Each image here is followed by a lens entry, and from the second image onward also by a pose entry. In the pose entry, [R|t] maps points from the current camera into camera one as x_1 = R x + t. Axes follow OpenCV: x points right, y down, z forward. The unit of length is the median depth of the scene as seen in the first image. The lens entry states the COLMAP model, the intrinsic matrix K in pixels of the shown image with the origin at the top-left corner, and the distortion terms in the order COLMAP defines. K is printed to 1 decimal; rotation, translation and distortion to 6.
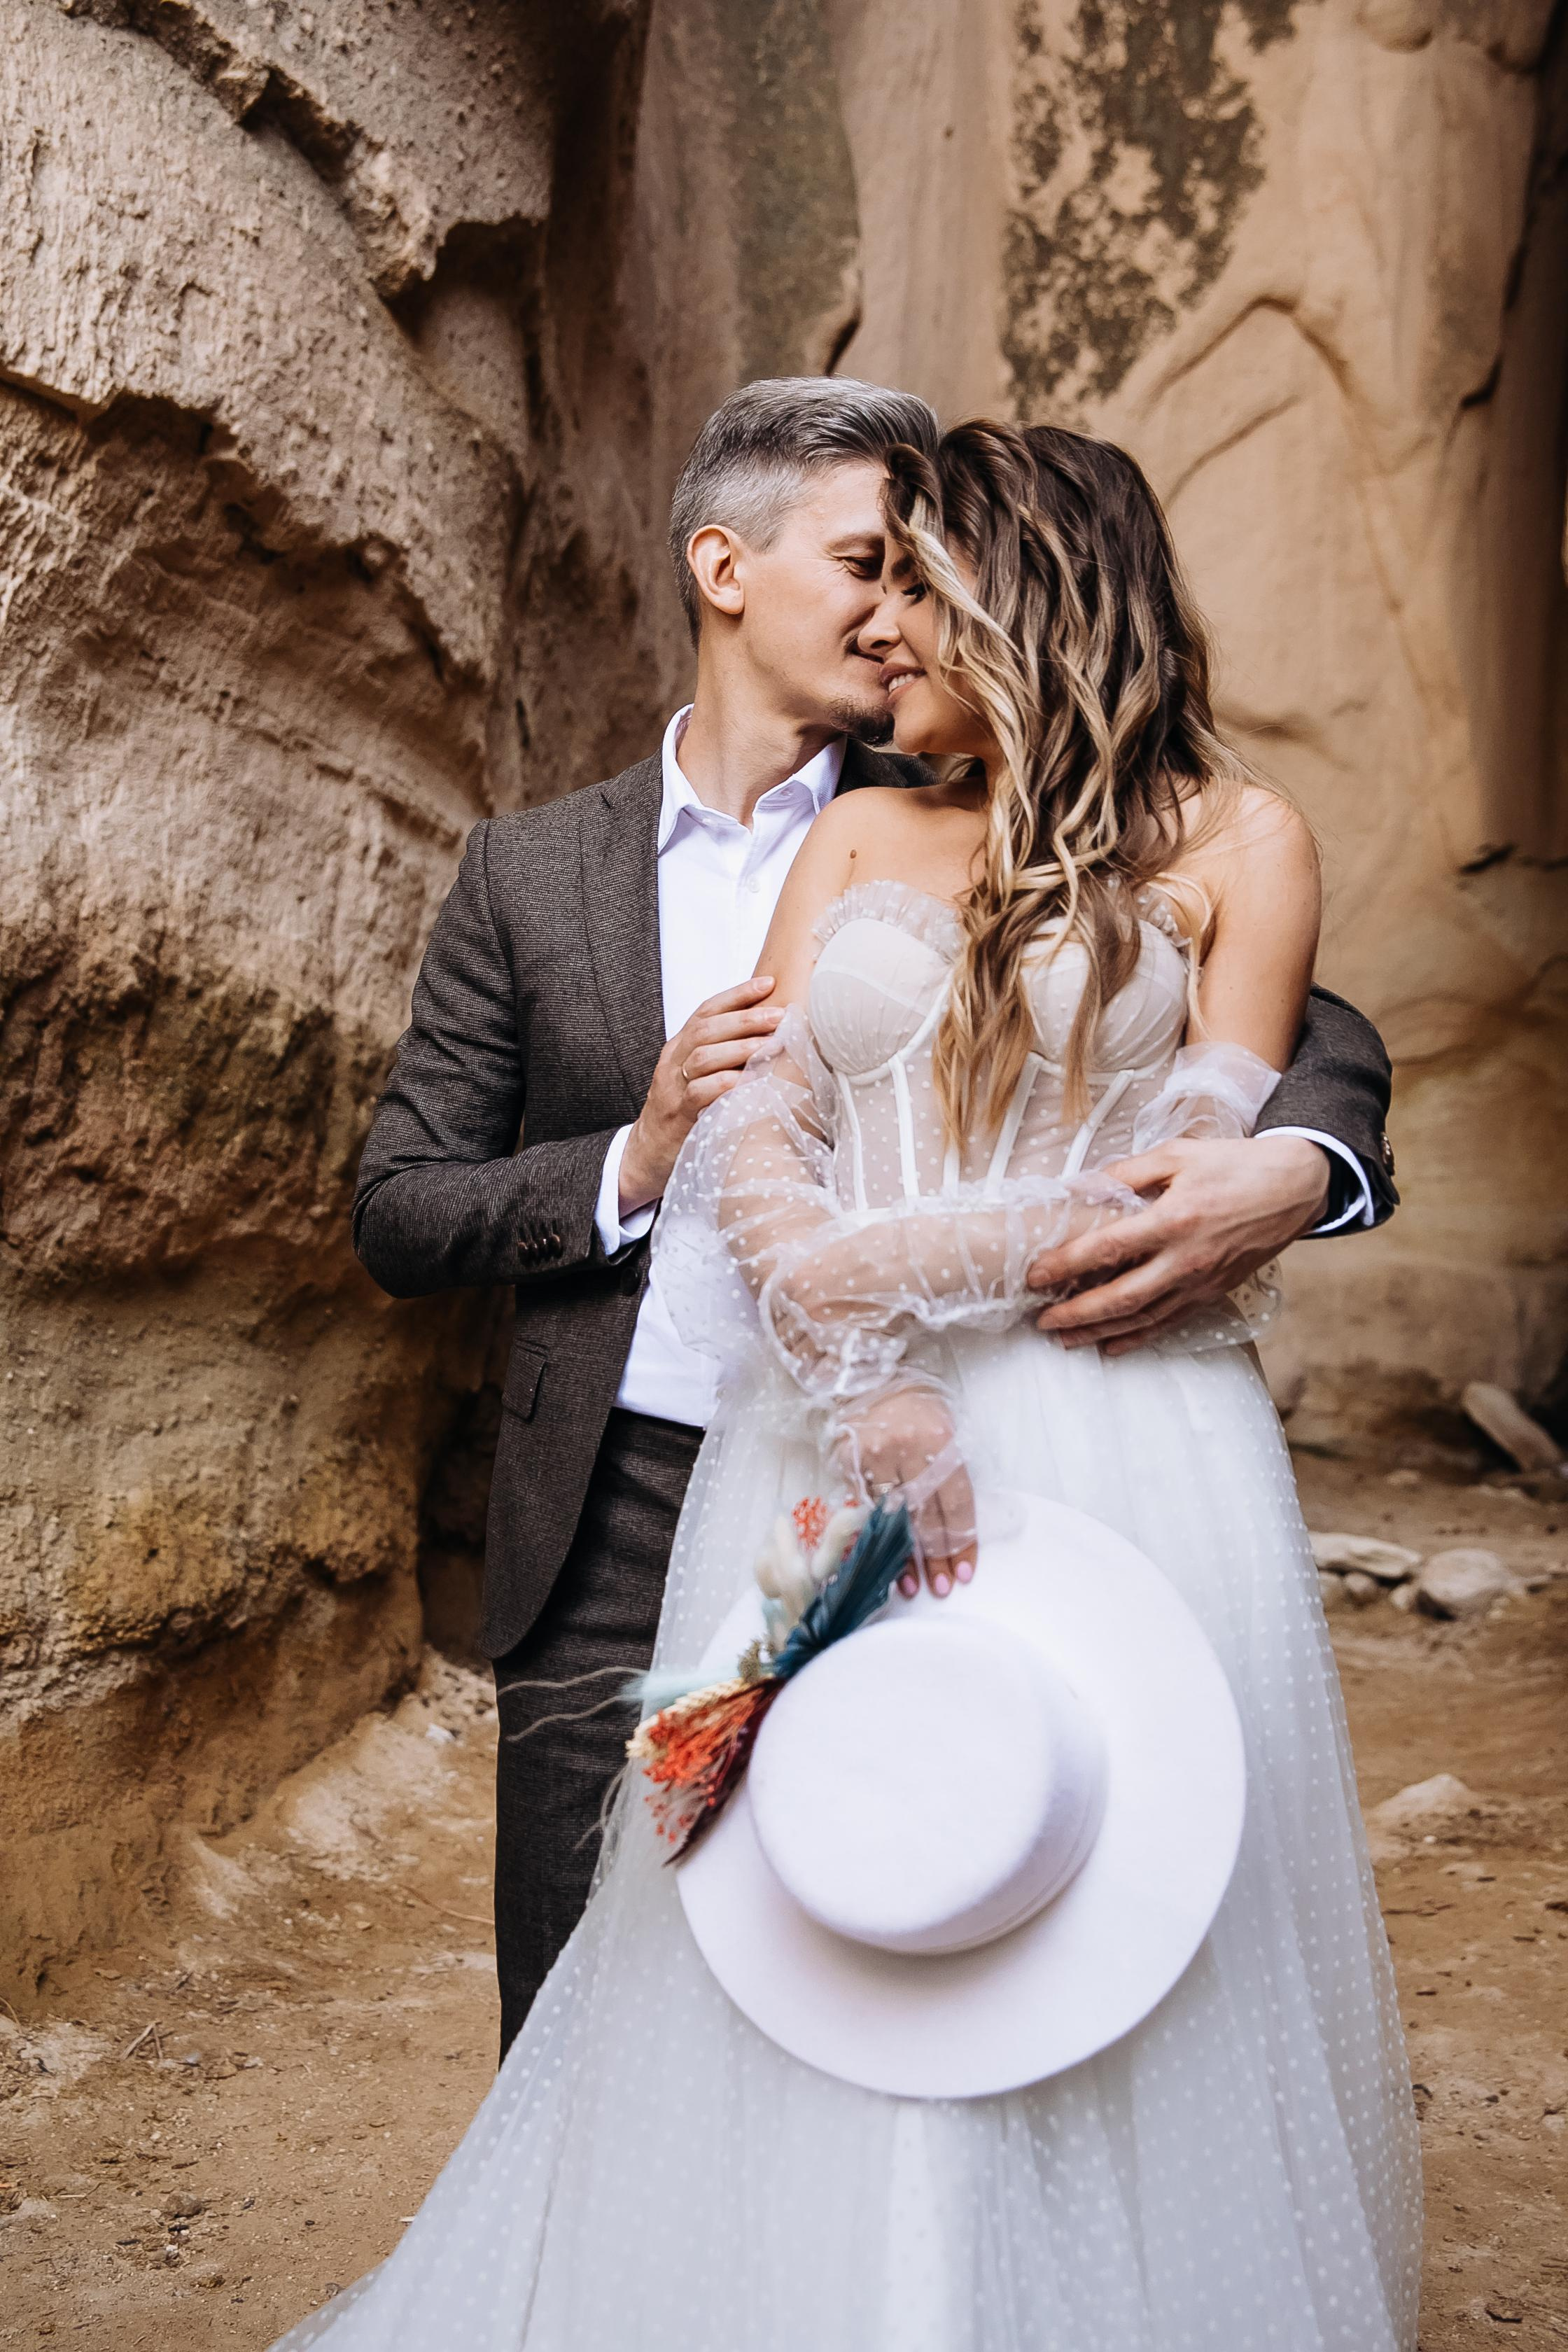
lens RADIAL K [[2366.1, 0, 795.3], [0, 2366.1, 1186.9], [0, 0, 1]] dist [0.012868, 0.000000]
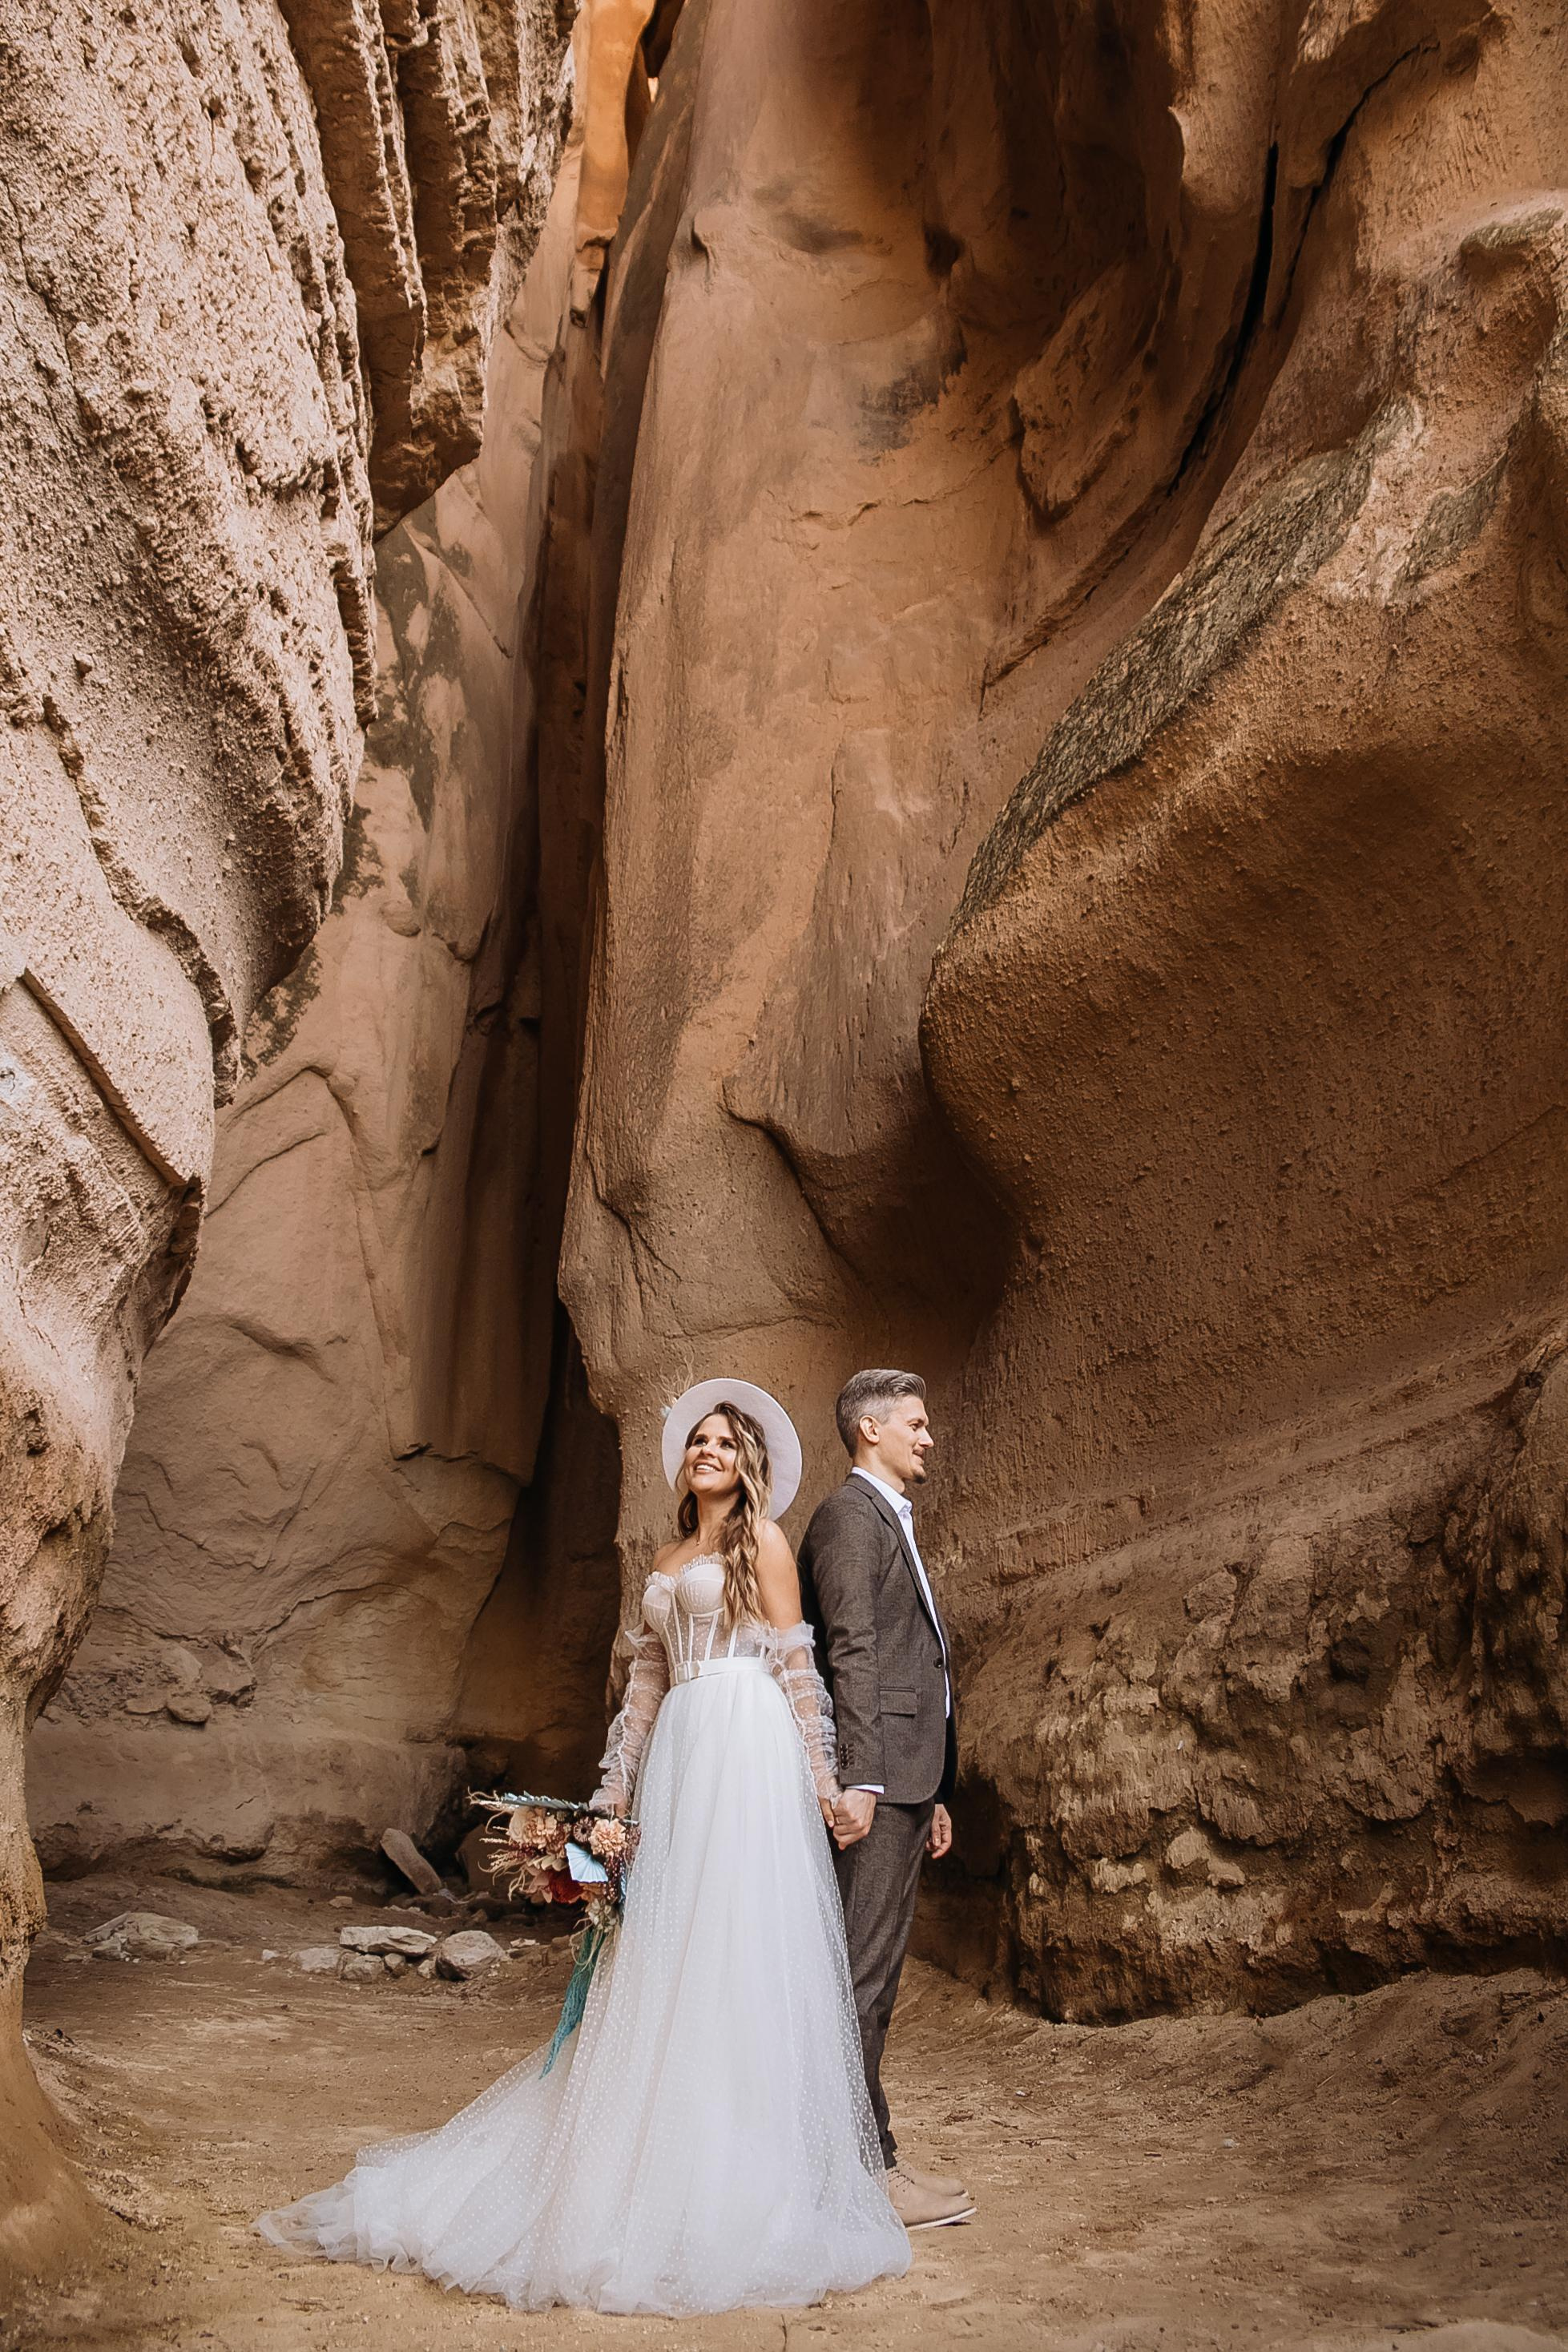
lens RADIAL K [[1839.8, 0, 792.9], [0, 1839.8, 1077.3], [0, 0, 1]] dist [-0.114502, 0.093400]
pose [[0.833744, 0.188811, 0.518865, -0.551880], [-0.010046, 0.944747, -0.327645, 0.037602], [-0.552059, 0.267960, 0.789575, -0.327852]]
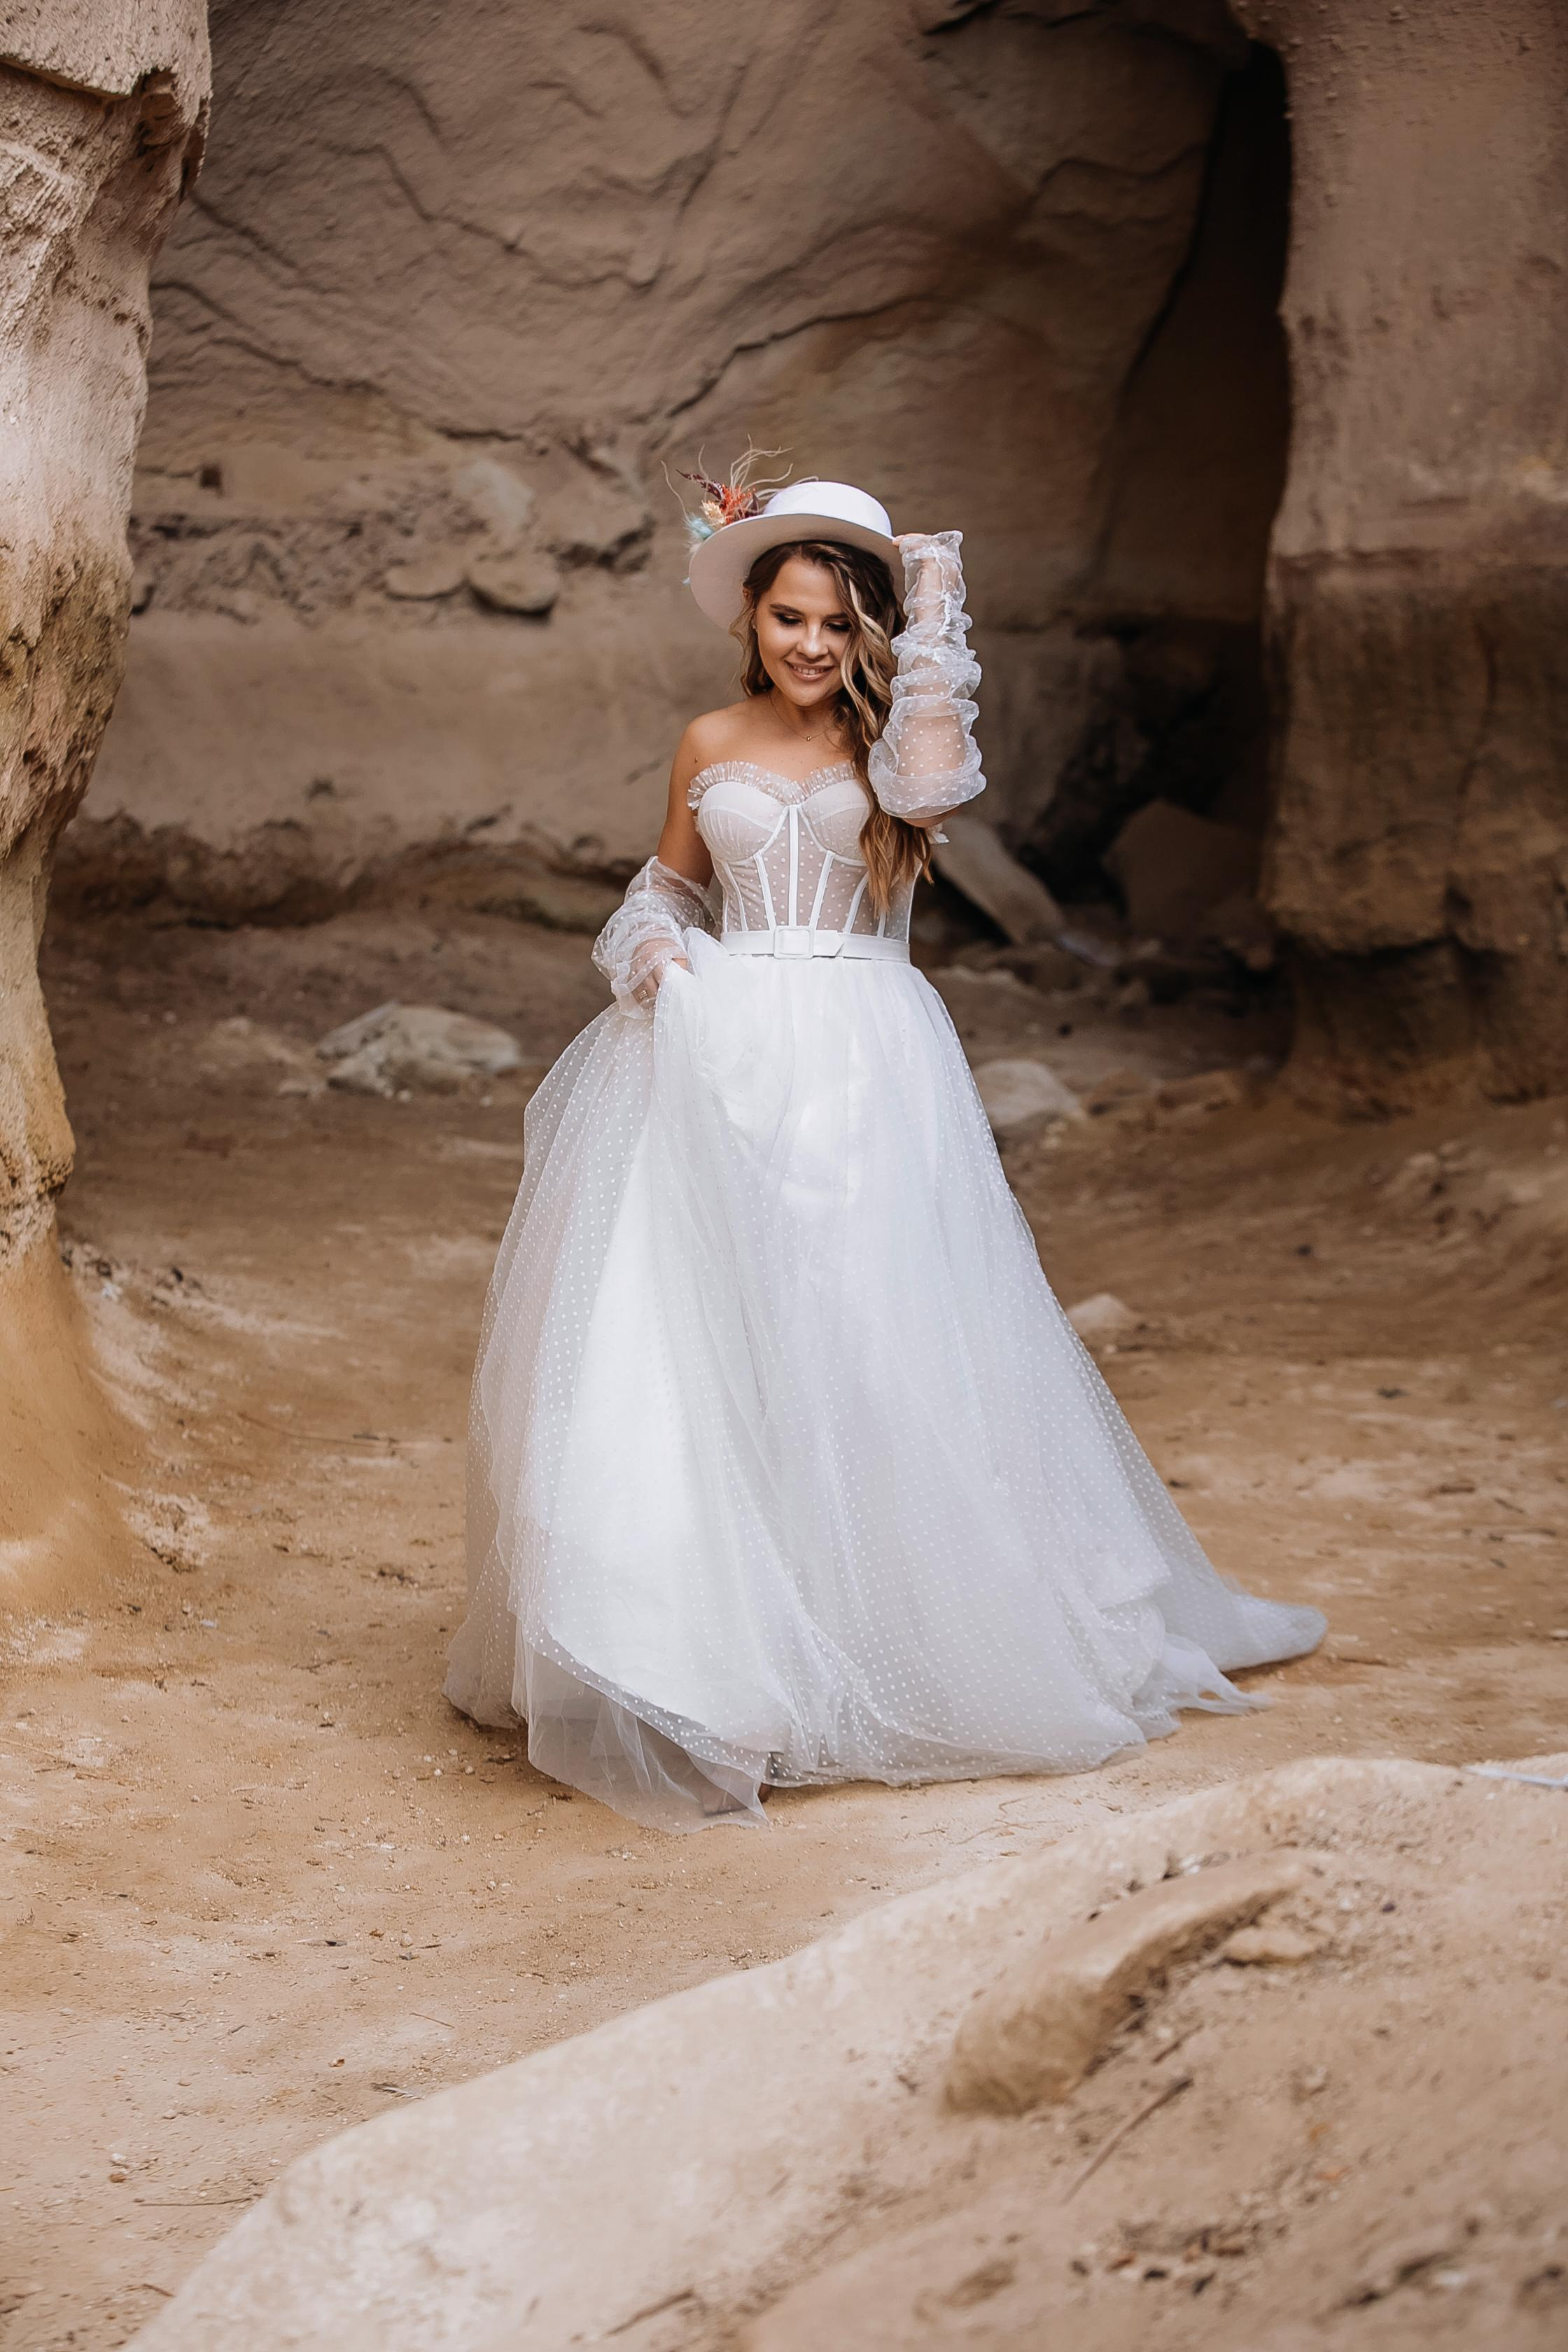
lens RADIAL K [[4951.4, 0, 800.0], [0, 4951.4, 1195.6], [0, 0, 1]] dist [-0.318516, 0.000000]
pose [[0.957122, -0.038704, 0.287089, -0.572981], [-0.011927, 0.984929, 0.172547, -0.187032], [-0.289441, -0.168573, 0.942235, -1.160752]]
